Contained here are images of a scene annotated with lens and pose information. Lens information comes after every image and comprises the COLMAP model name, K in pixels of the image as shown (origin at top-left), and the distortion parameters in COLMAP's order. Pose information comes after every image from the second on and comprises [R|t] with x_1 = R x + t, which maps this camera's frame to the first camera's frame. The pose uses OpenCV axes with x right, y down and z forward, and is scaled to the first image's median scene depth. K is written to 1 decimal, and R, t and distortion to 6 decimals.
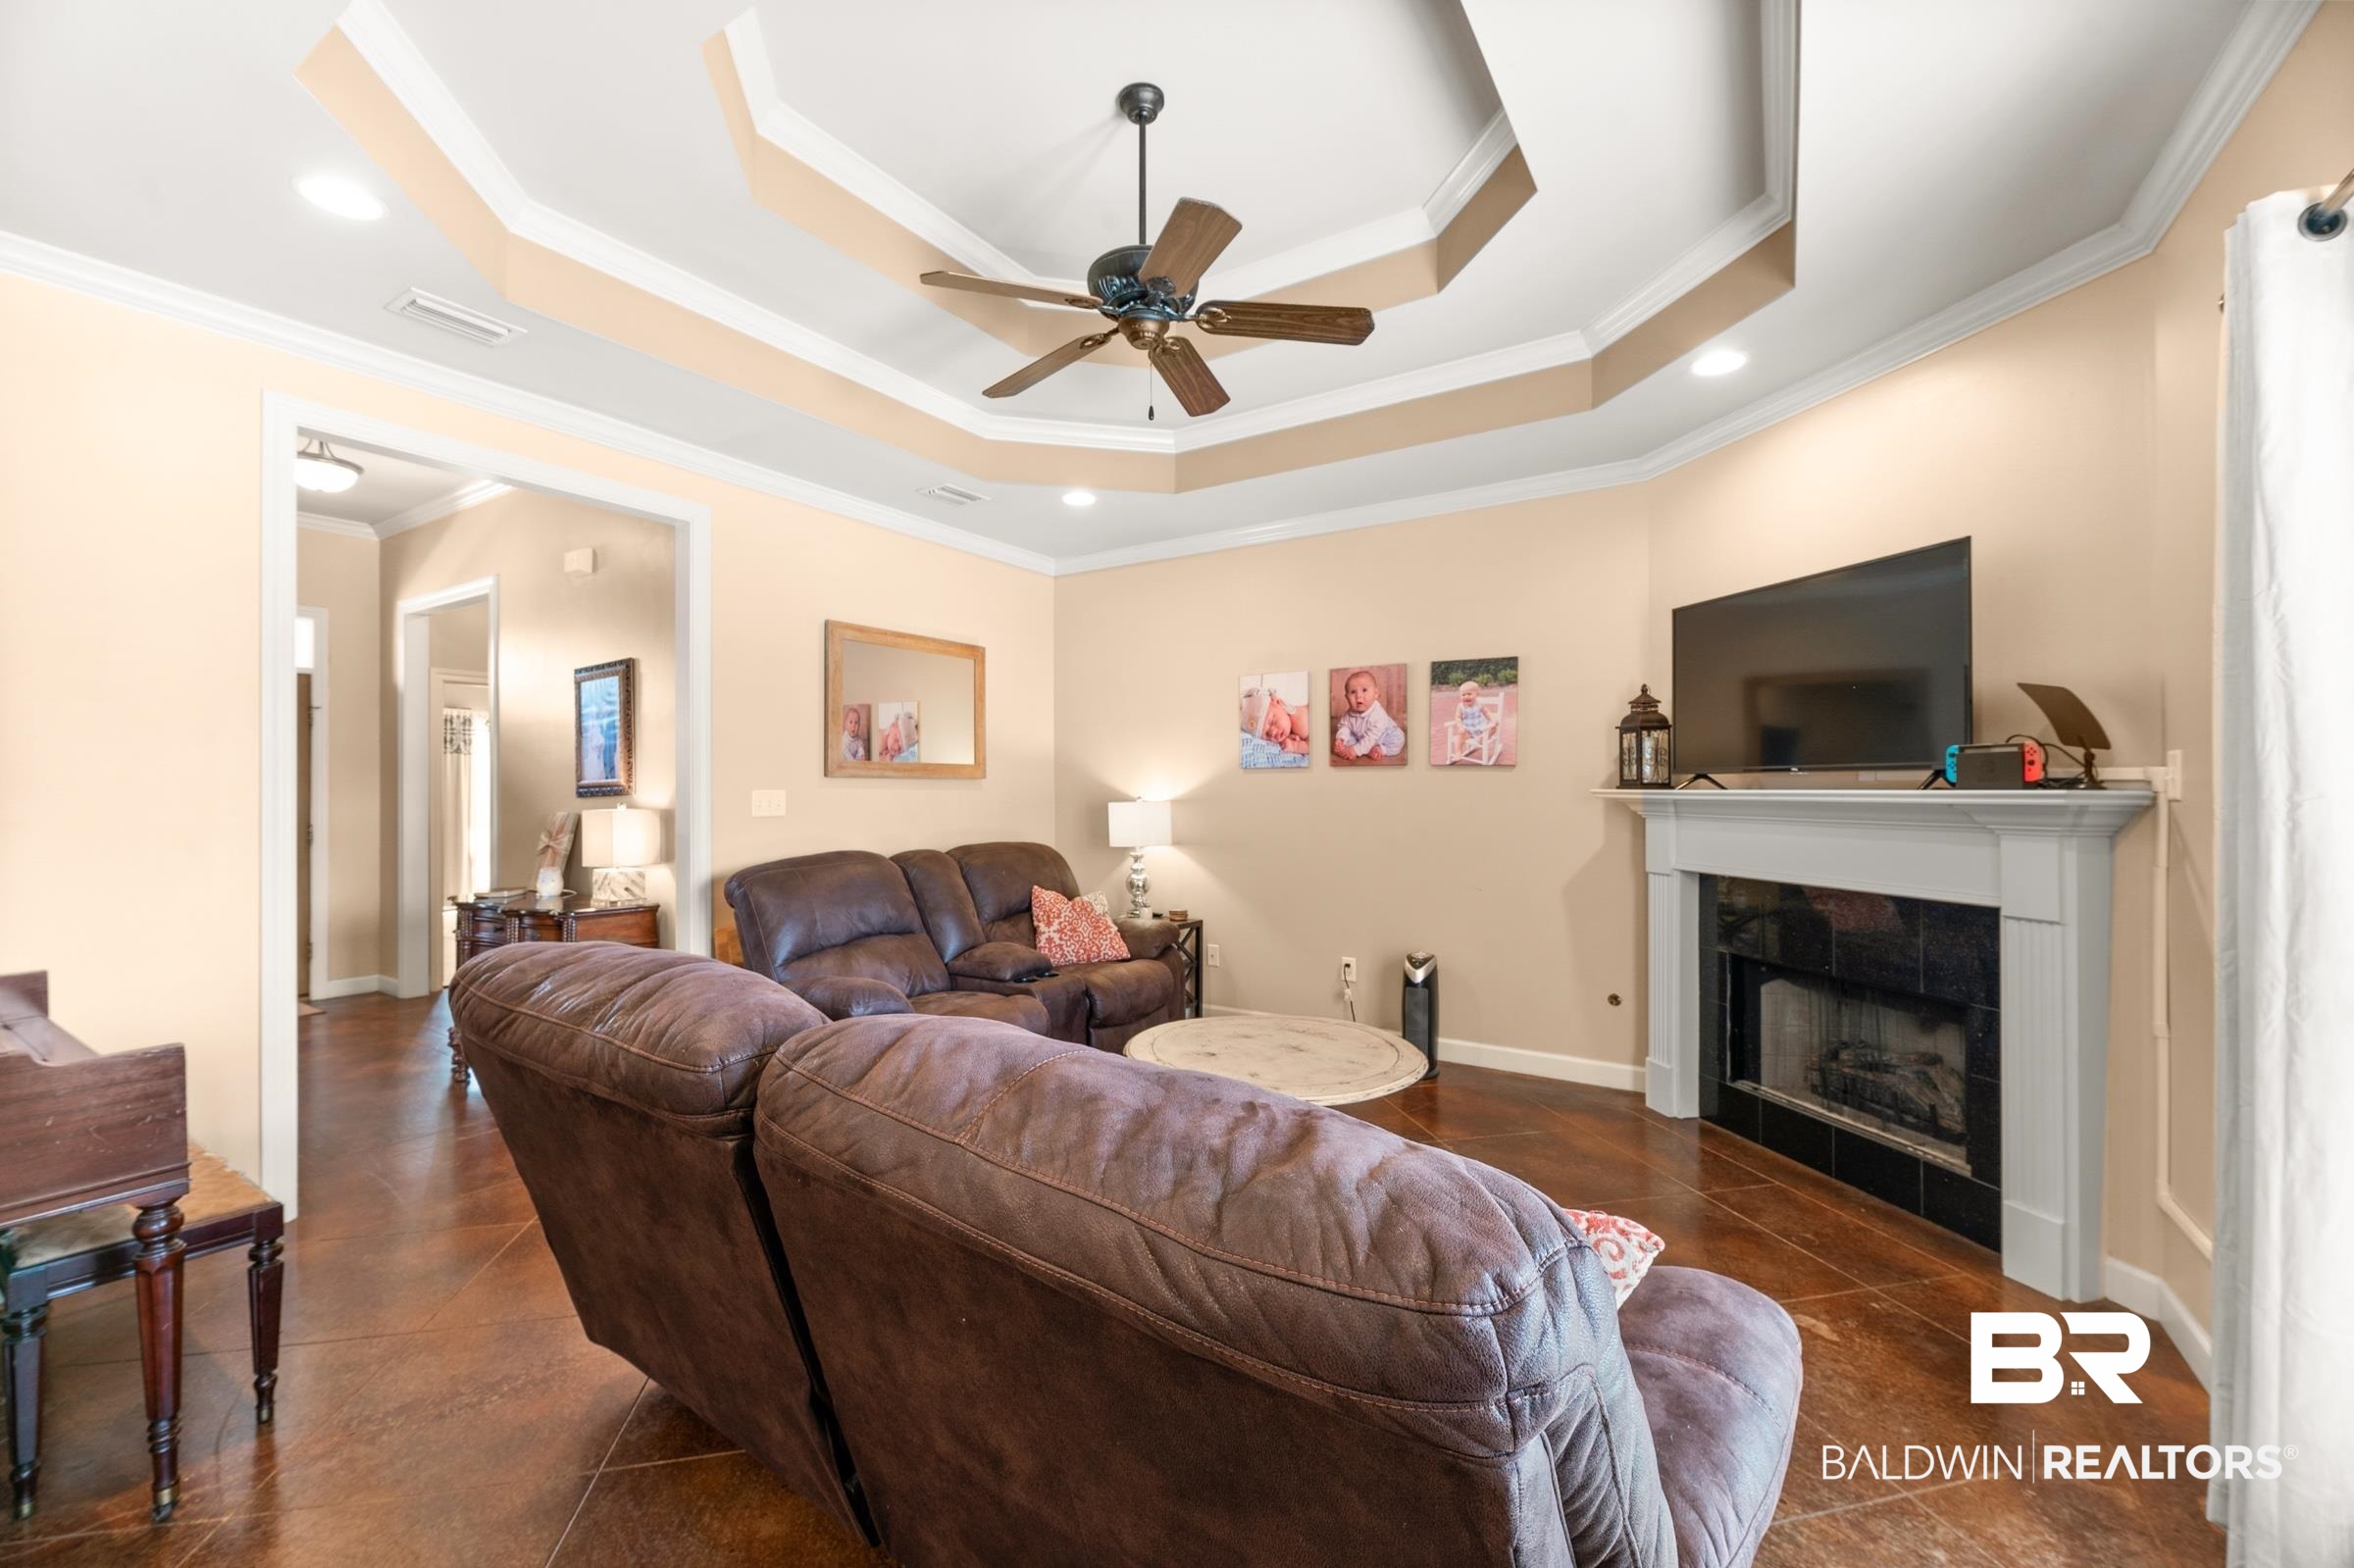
lens RADIAL K [[947.0, 0, 1158.0], [0, 947.0, 781.4], [0, 0, 1]] dist [-0.002292, -0.001546]
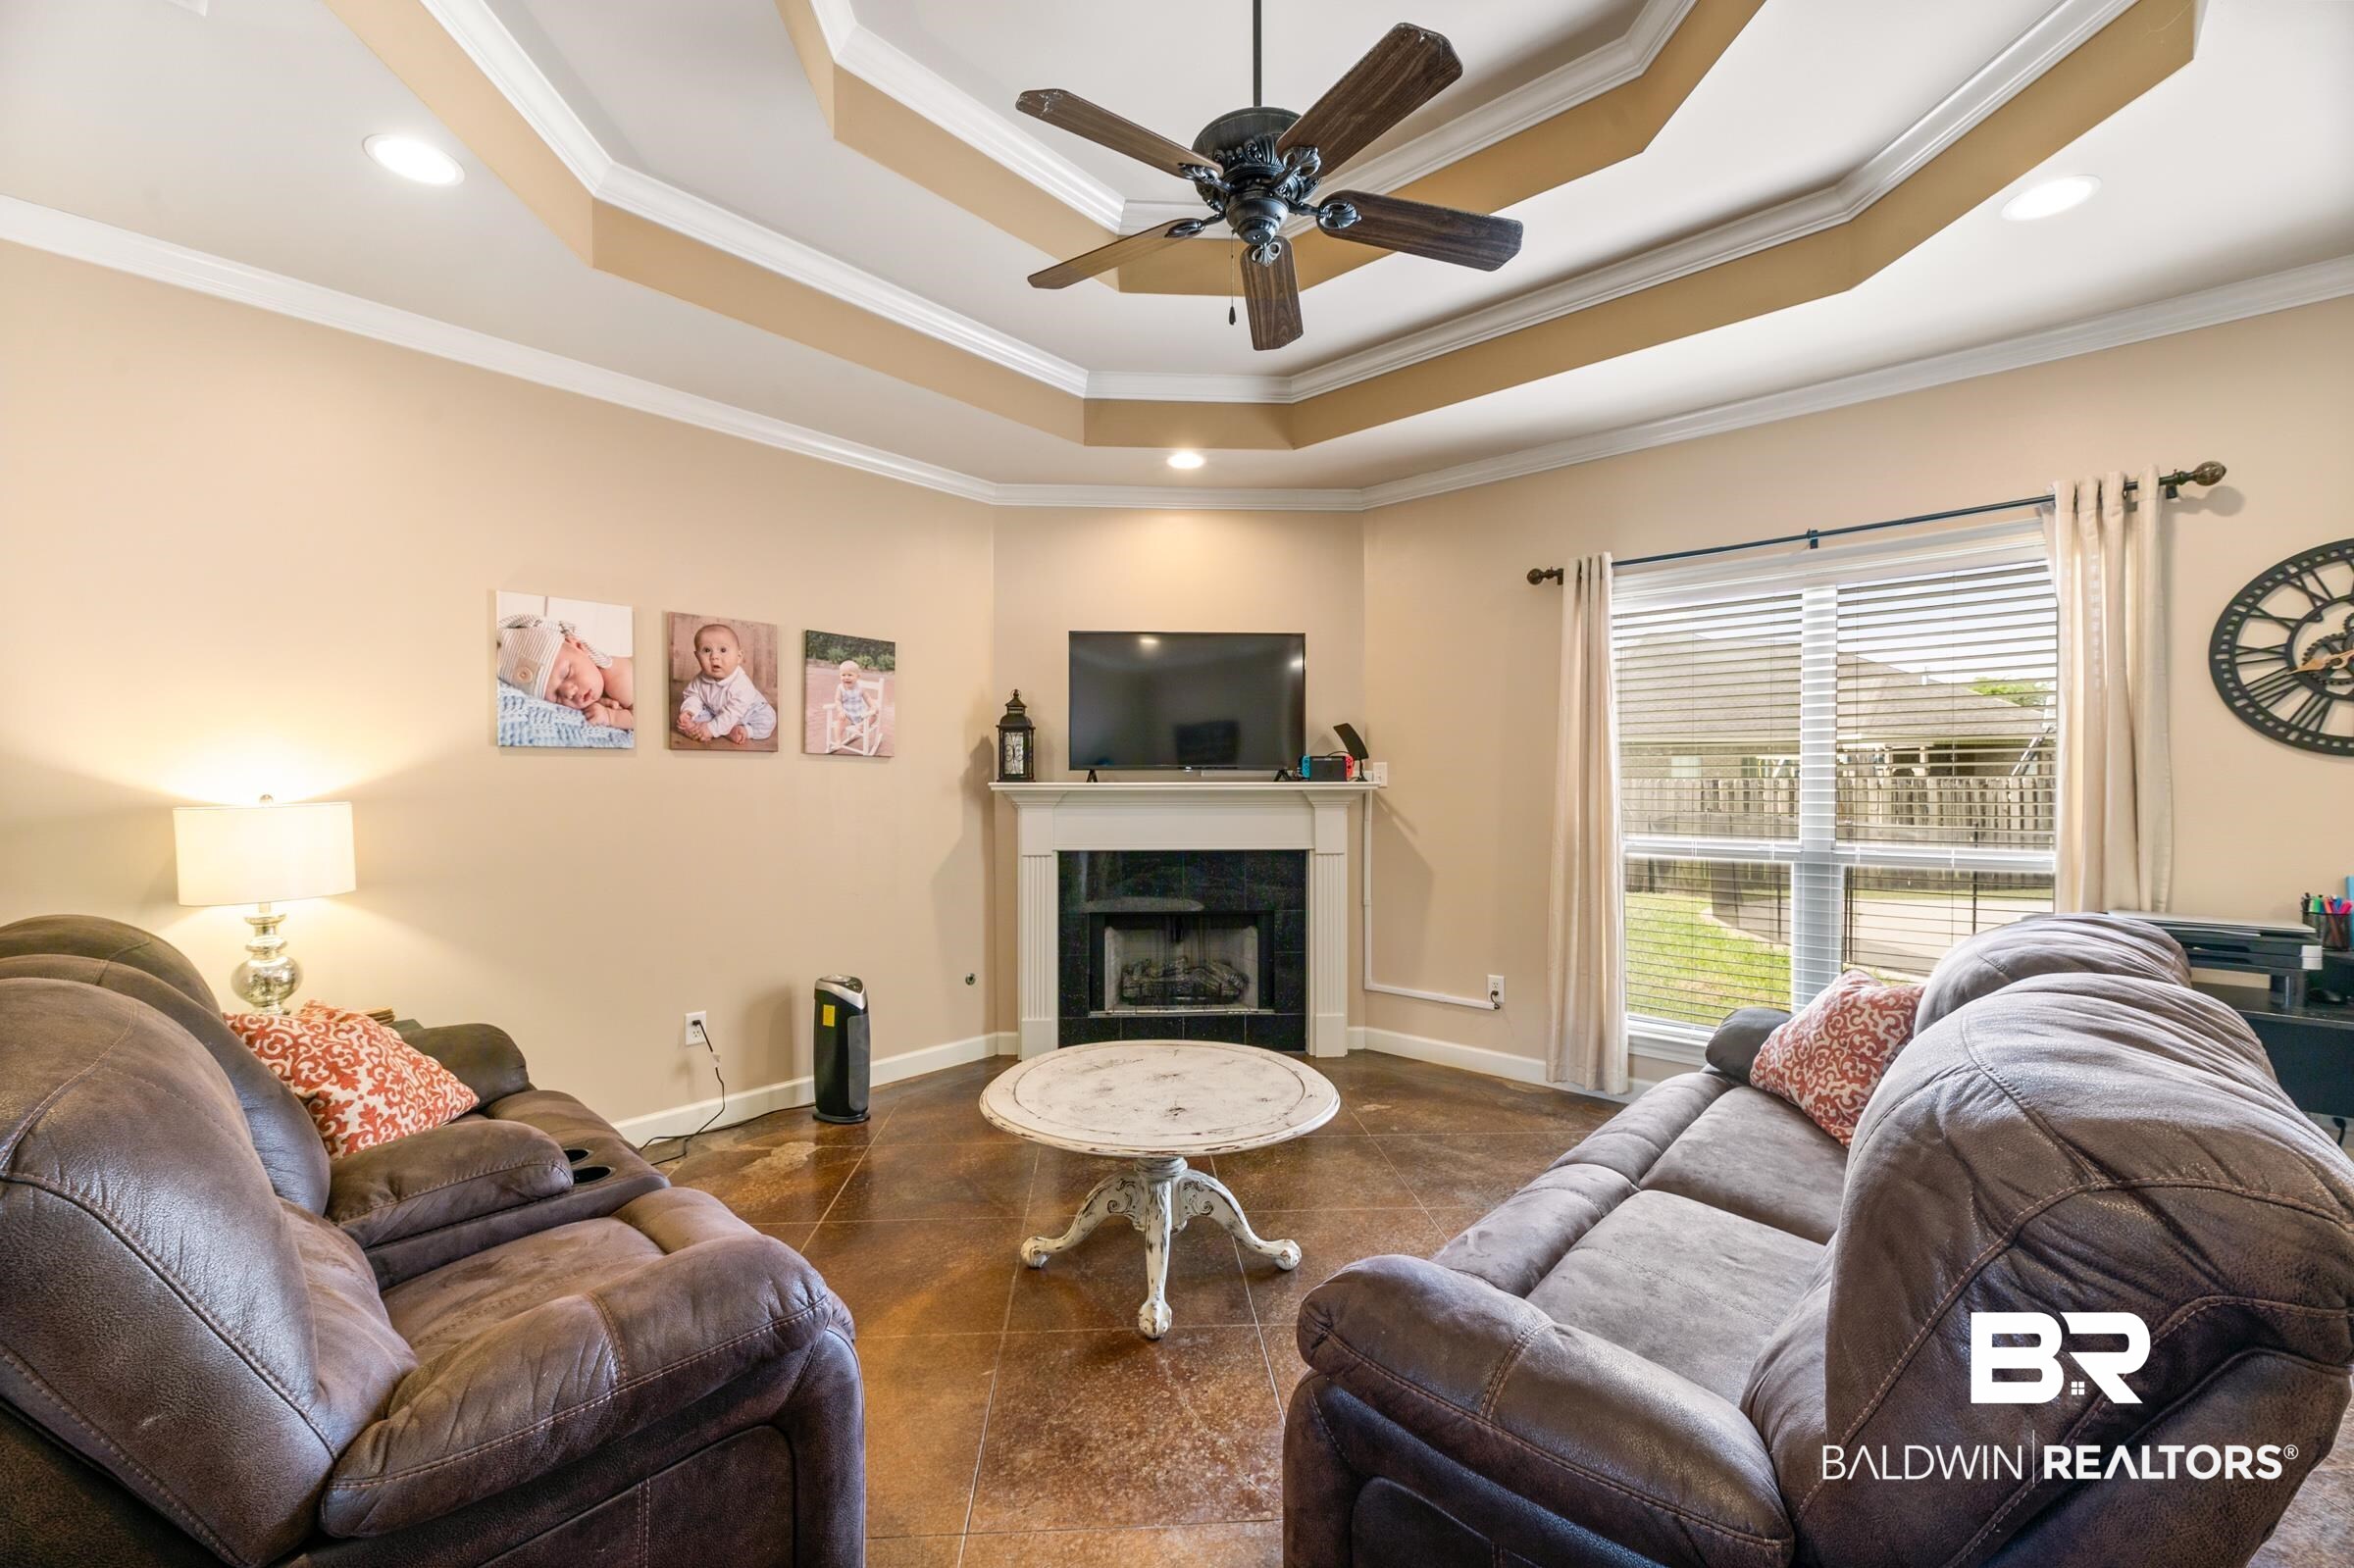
lens RADIAL K [[947.0, 0, 1176.0], [0, 947.0, 792.3], [0, 0, 1]] dist [-0.002292, -0.001546]
pose [[0.149927, -0.005487, 0.988682, -0.499577], [-0.007385, 0.999950, 0.006669, 0.009496], [-0.988669, -0.008301, 0.149879, 0.559403]]
